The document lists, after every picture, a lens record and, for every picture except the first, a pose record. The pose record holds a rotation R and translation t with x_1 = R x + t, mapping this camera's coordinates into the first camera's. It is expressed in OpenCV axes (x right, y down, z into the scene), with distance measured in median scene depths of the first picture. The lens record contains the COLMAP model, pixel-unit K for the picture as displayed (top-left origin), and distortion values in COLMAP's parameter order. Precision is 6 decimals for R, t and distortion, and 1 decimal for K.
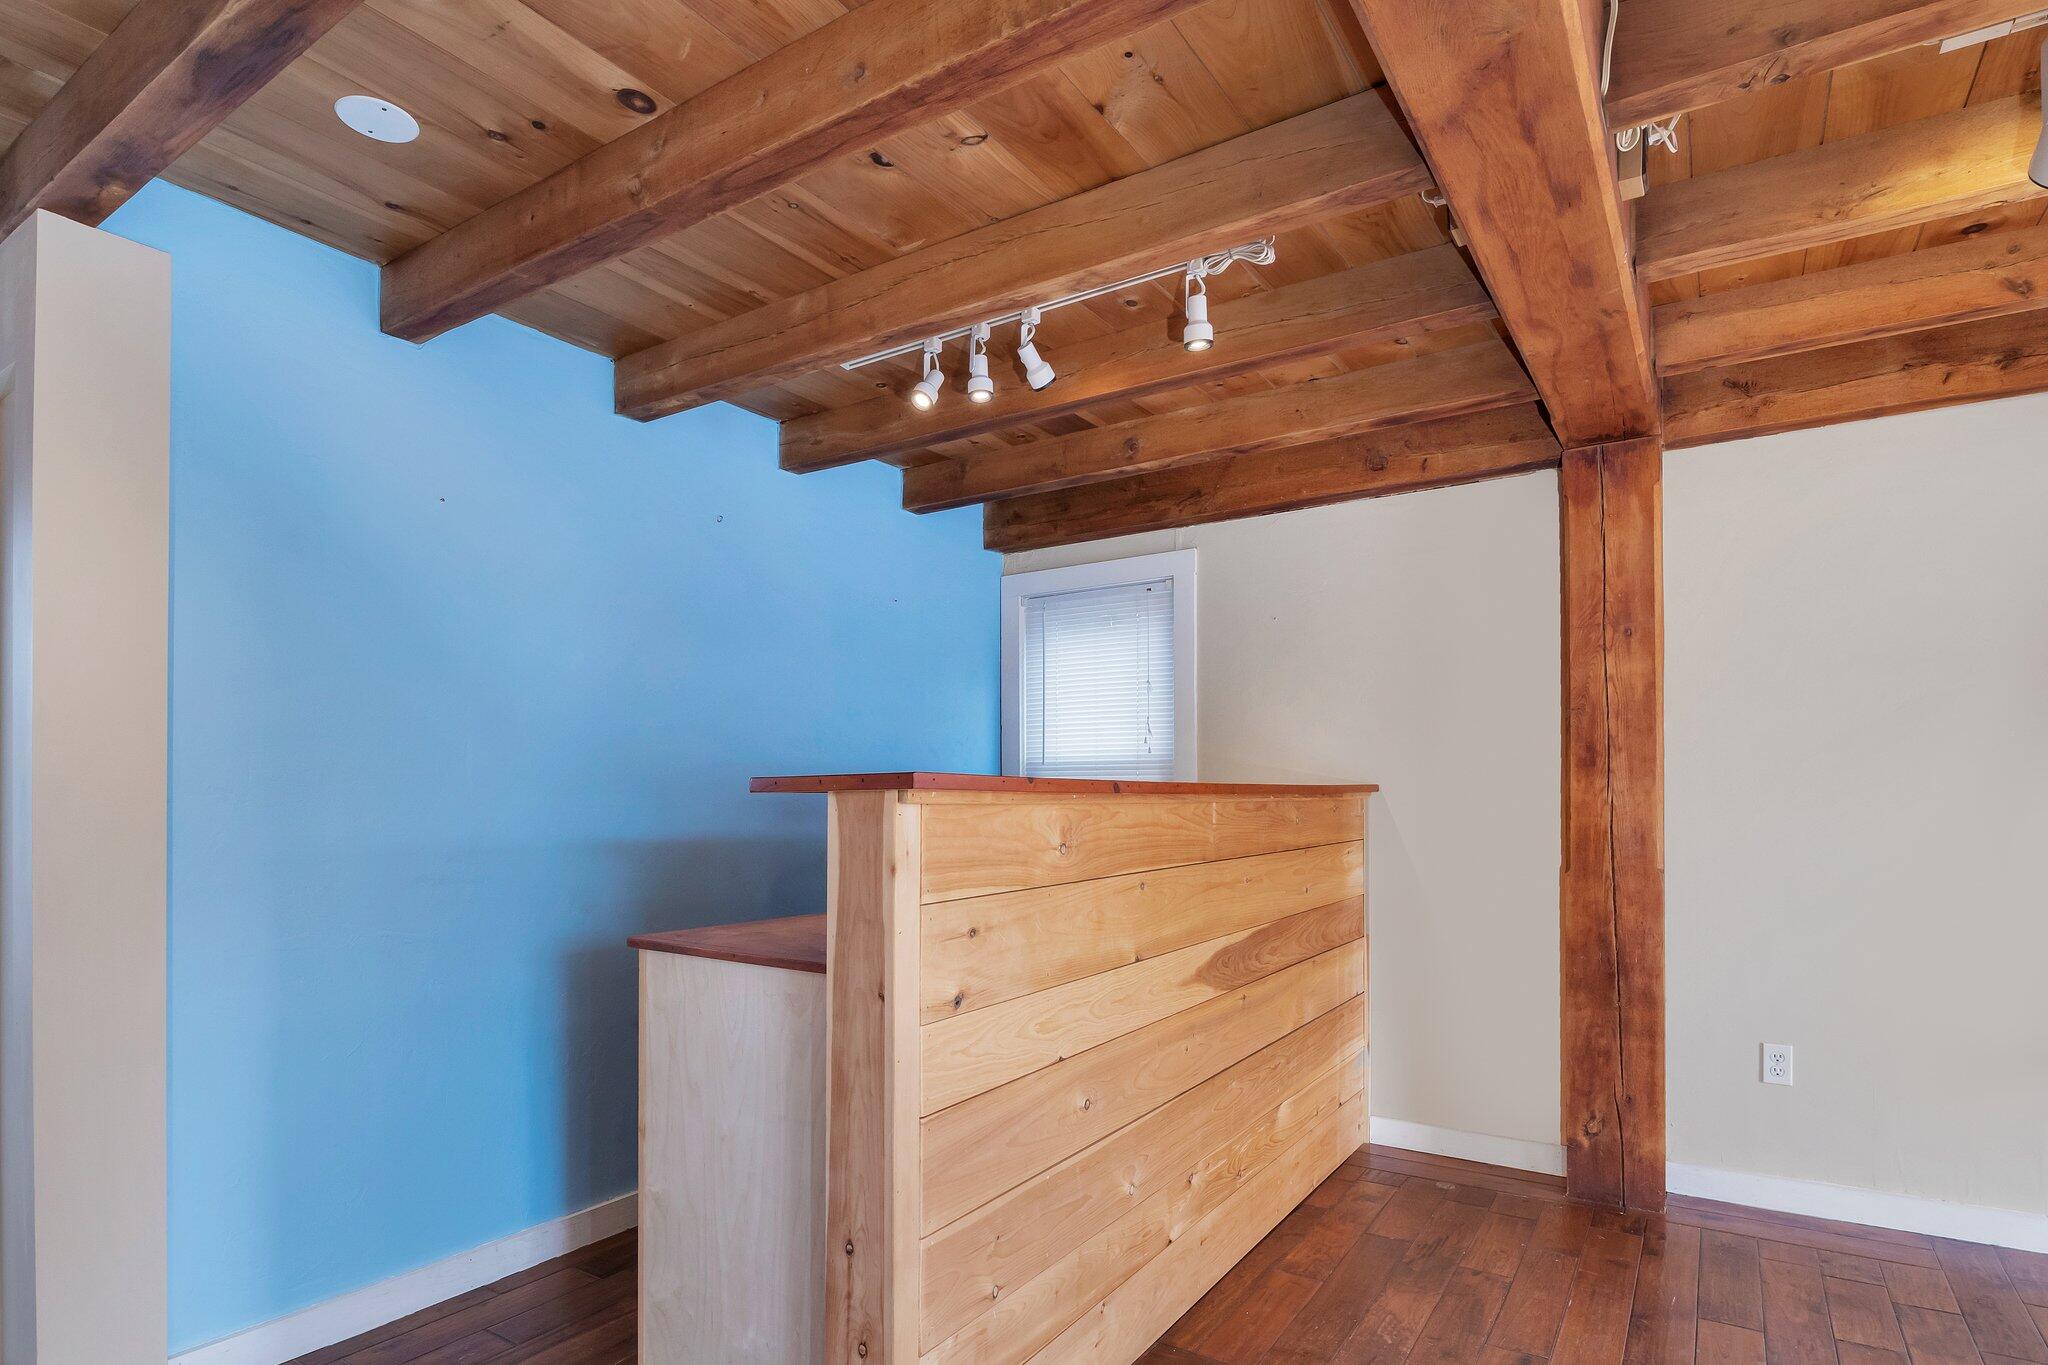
lens RADIAL K [[1063.4, 0, 1030.5], [0, 1063.4, 777.3], [0, 0, 1]] dist [-0.008050, 0.000187]
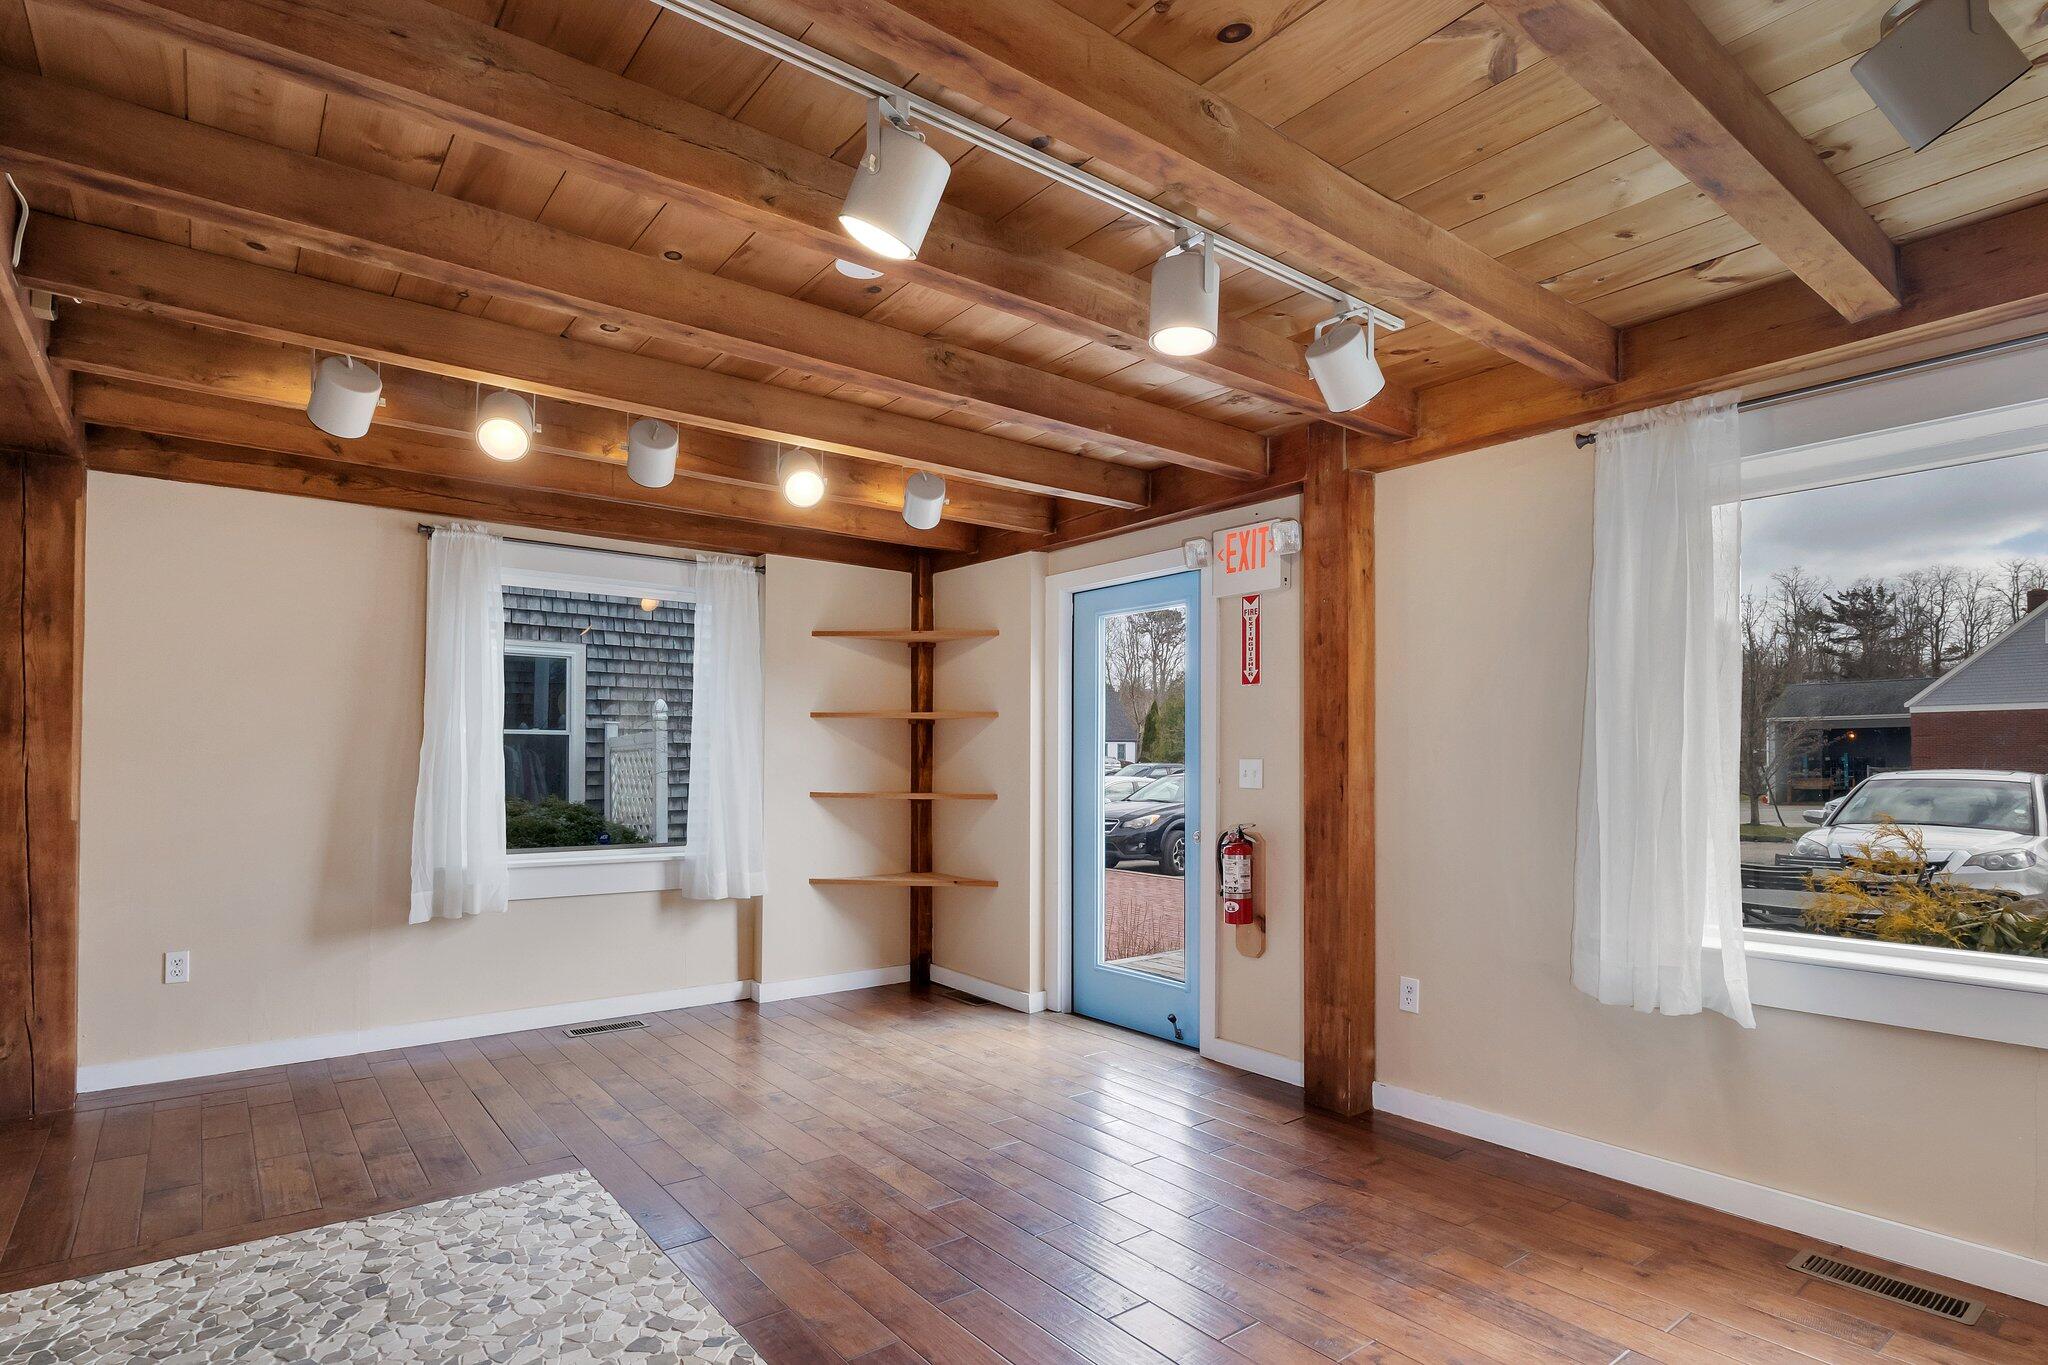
lens RADIAL K [[1060.2, 0, 1021.1], [0, 1060.2, 759.7], [0, 0, 1]] dist [-0.000956, -0.003765]
pose [[0.326506, 0.009317, 0.945149, -0.183015], [-0.020889, 0.999778, -0.002639, -0.001409], [-0.944964, -0.018882, 0.326628, -0.393748]]
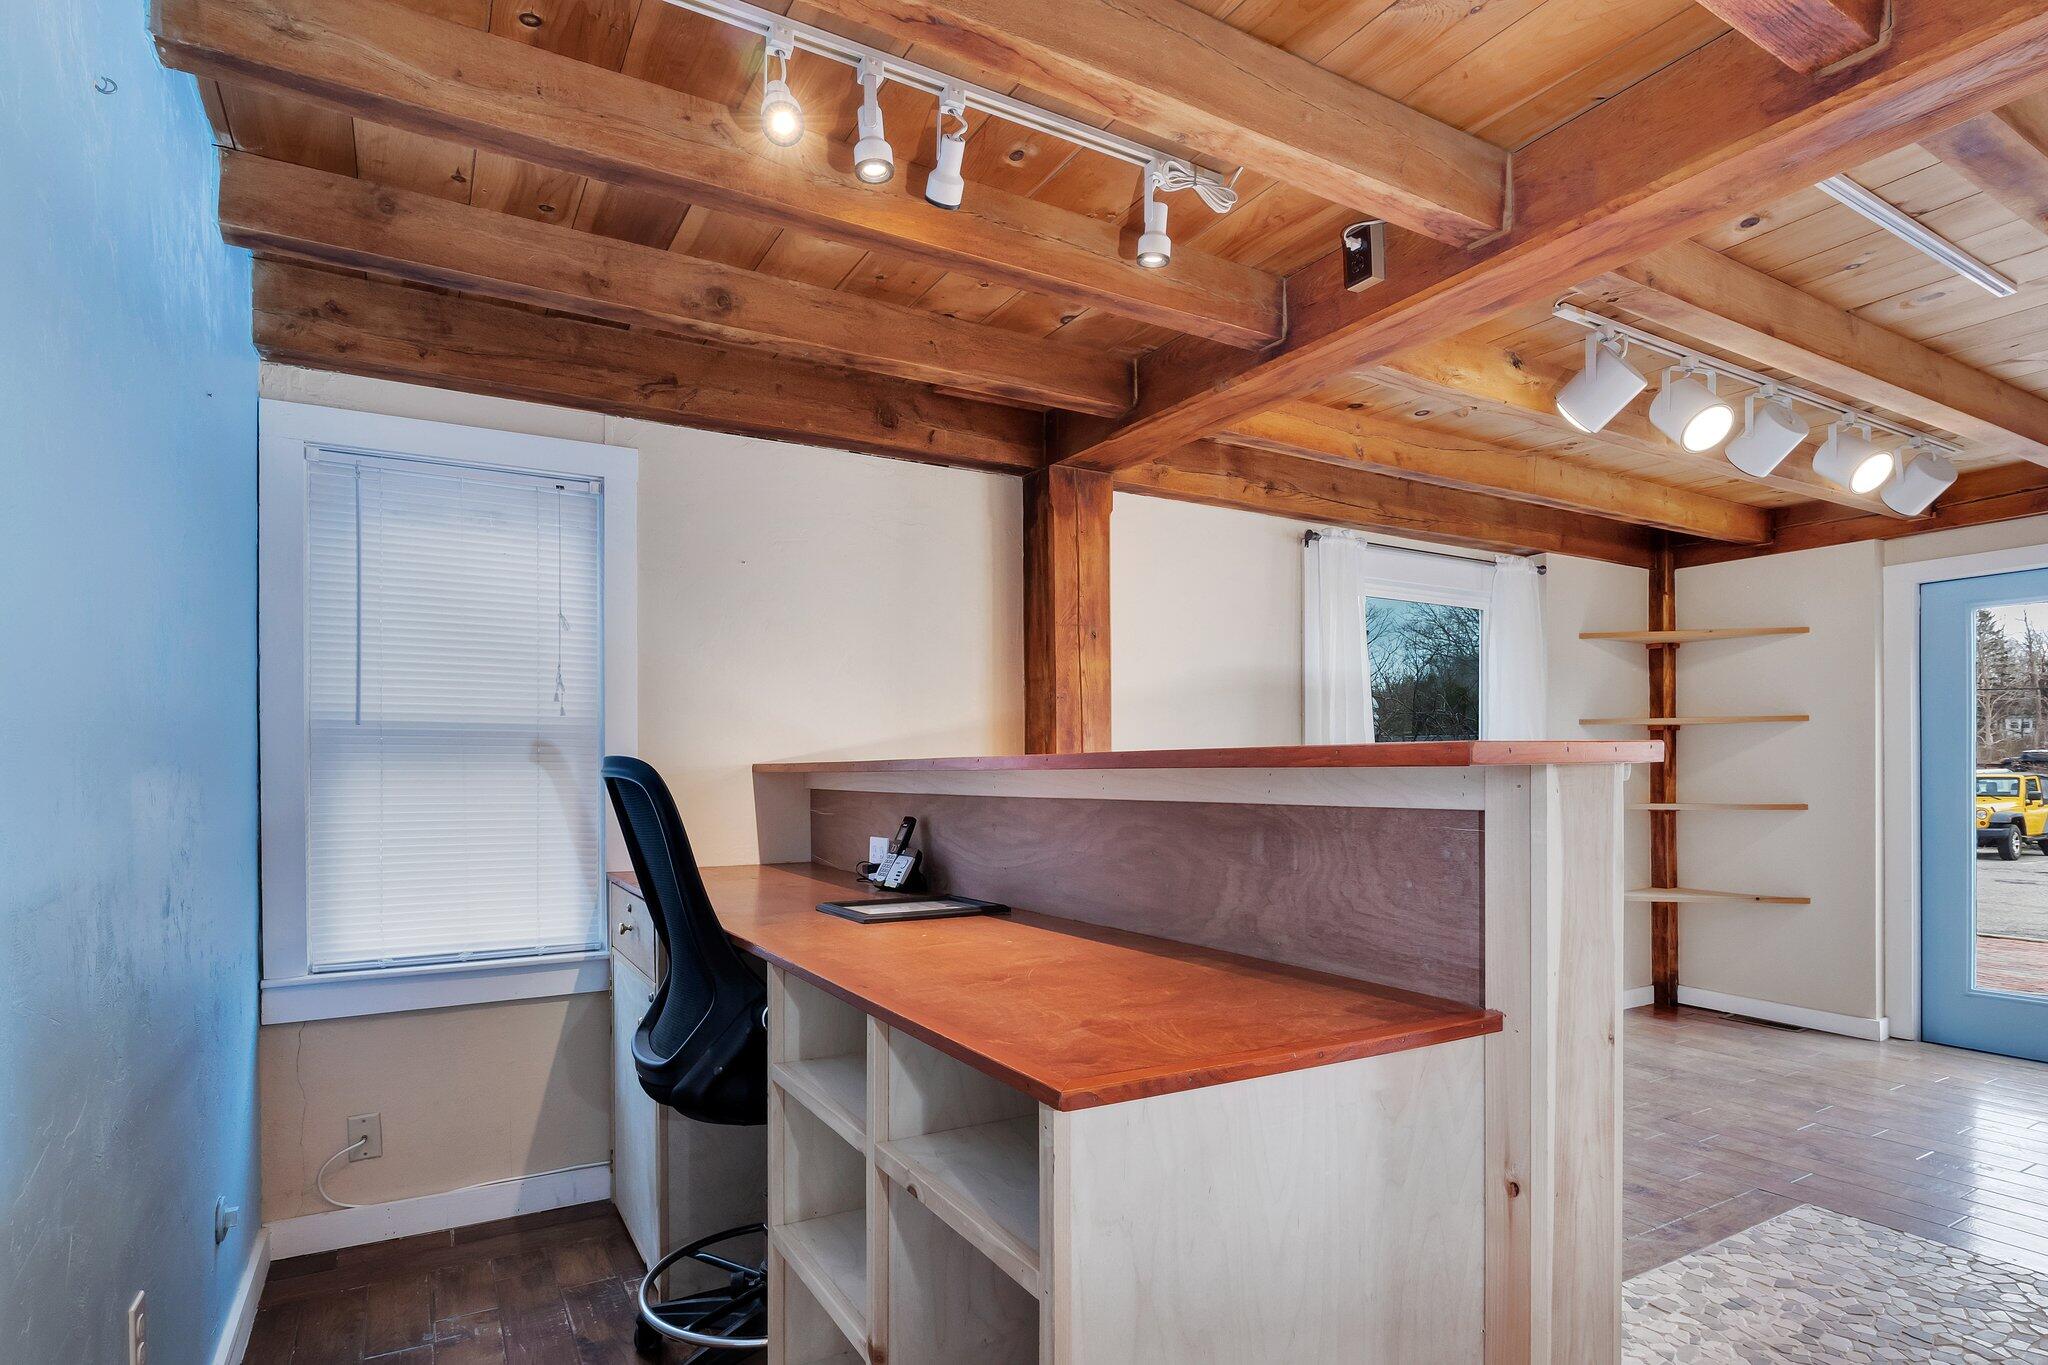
lens RADIAL K [[1063.4, 0, 1030.5], [0, 1063.4, 777.3], [0, 0, 1]] dist [-0.008050, 0.000187]
pose [[0.450193, 0.000153, 0.892931, -0.521333], [-0.011788, 0.999914, 0.005772, 0.015427], [-0.892854, -0.013124, 0.450156, 0.529206]]
